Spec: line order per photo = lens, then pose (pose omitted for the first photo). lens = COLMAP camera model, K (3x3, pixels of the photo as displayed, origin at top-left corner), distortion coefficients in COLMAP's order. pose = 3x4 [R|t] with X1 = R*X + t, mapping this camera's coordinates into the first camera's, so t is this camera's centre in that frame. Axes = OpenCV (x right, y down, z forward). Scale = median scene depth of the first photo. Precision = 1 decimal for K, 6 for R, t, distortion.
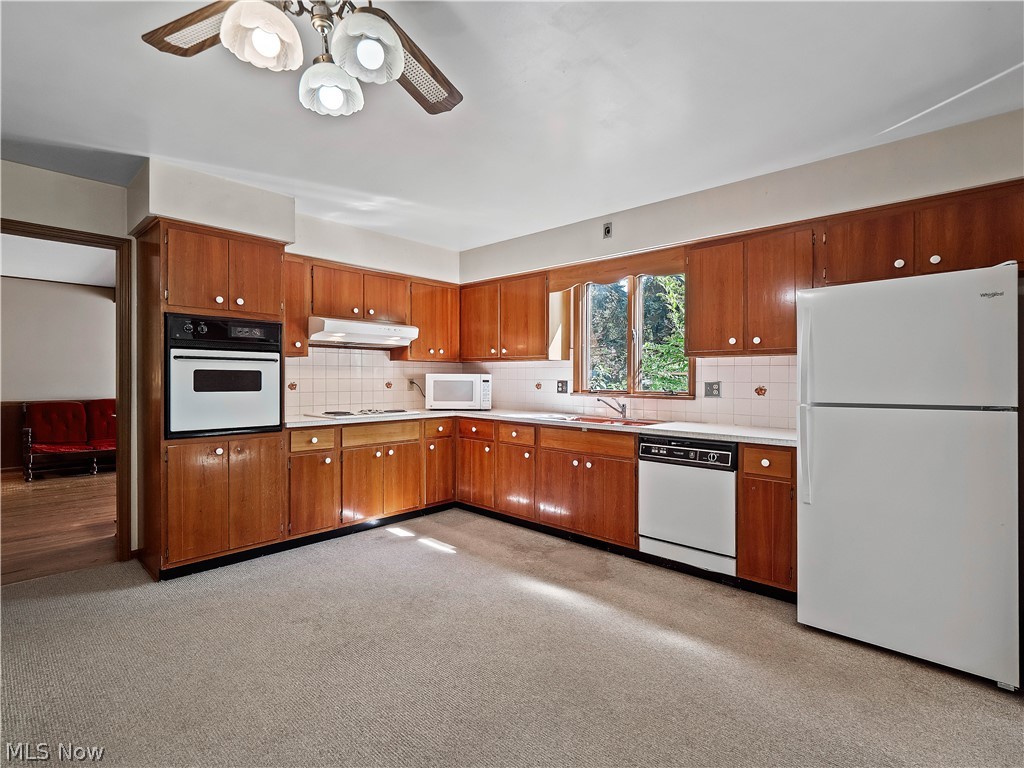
lens RADIAL K [[501.6, 0, 510.4], [0, 501.6, 379.8], [0, 0, 1]] dist [0.003706, -0.005963]
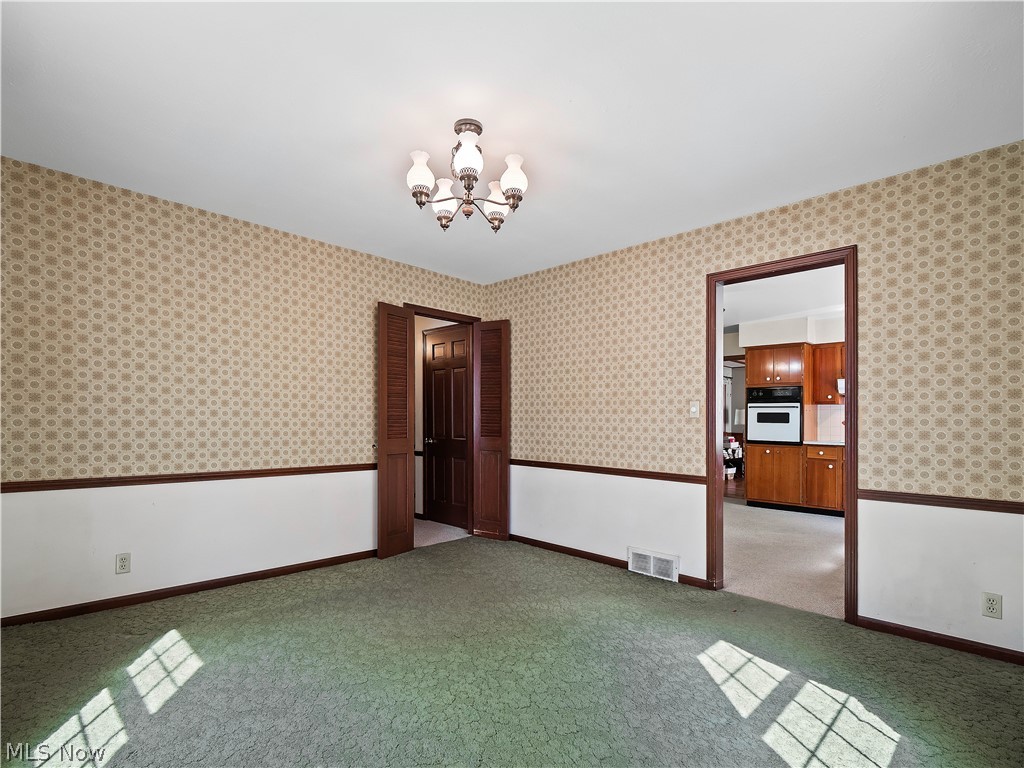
lens RADIAL K [[501.6, 0, 516.5], [0, 501.6, 412.3], [0, 0, 1]] dist [0.003706, -0.005963]
pose [[-0.027734, -0.009082, -0.999574, 1.356872], [-0.009615, 0.999915, -0.008819, 0.006808], [0.999569, 0.009366, -0.027819, 0.010897]]
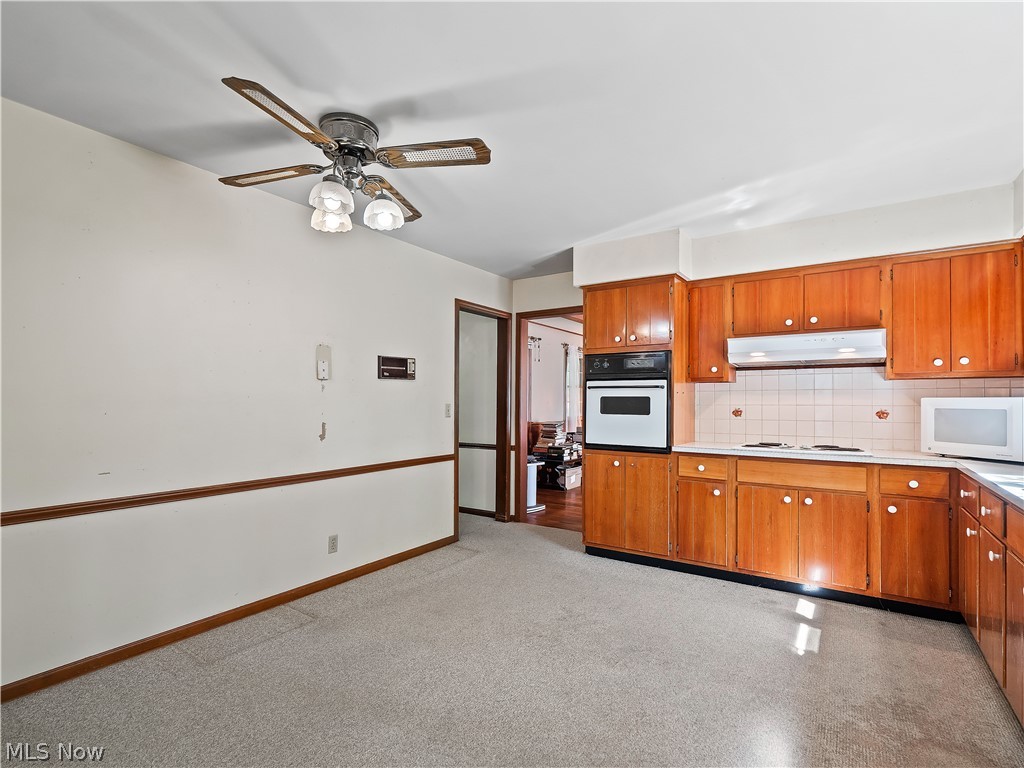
lens RADIAL K [[501.6, 0, 498.5], [0, 501.6, 398.2], [0, 0, 1]] dist [0.003706, -0.005963]
pose [[0.140517, -0.010678, -0.990021, 0.516779], [-0.008936, 0.999887, -0.012053, 0.001224], [0.990038, 0.010540, 0.140406, 0.481070]]
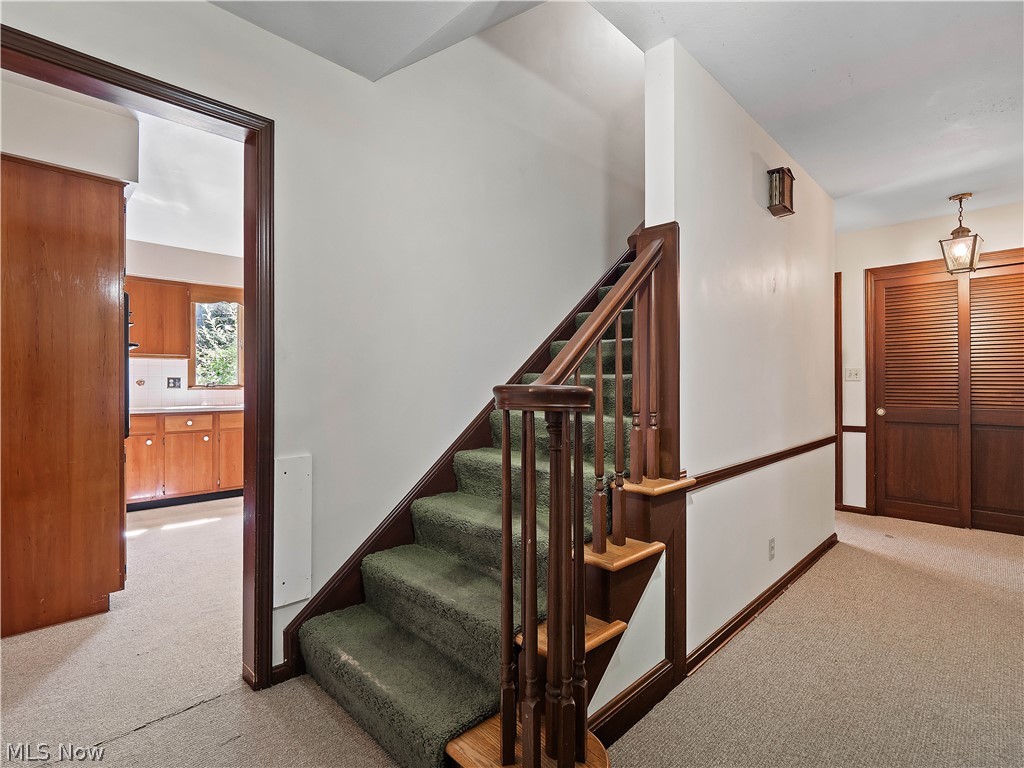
lens RADIAL K [[501.6, 0, 517.7], [0, 501.6, 378.7], [0, 0, 1]] dist [0.003706, -0.005963]
pose [[0.017430, 0.004160, 0.999839, -1.285321], [0.005489, 0.999976, -0.004257, 0.017561], [-0.999833, 0.005562, 0.017407, 0.256624]]
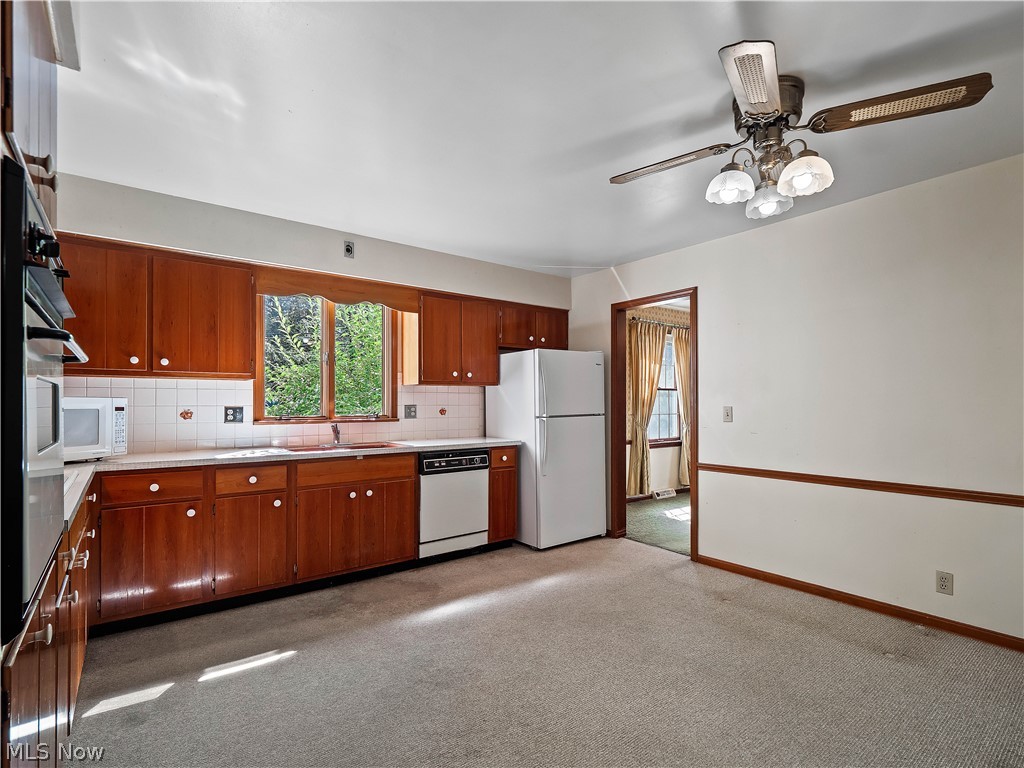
lens RADIAL K [[501.6, 0, 508.6], [0, 501.6, 397.1], [0, 0, 1]] dist [0.003706, -0.005963]
pose [[0.153443, 0.006369, 0.988137, -0.751307], [0.008049, 0.999938, -0.007695, -0.004474], [-0.988125, 0.009134, 0.153382, 0.585655]]
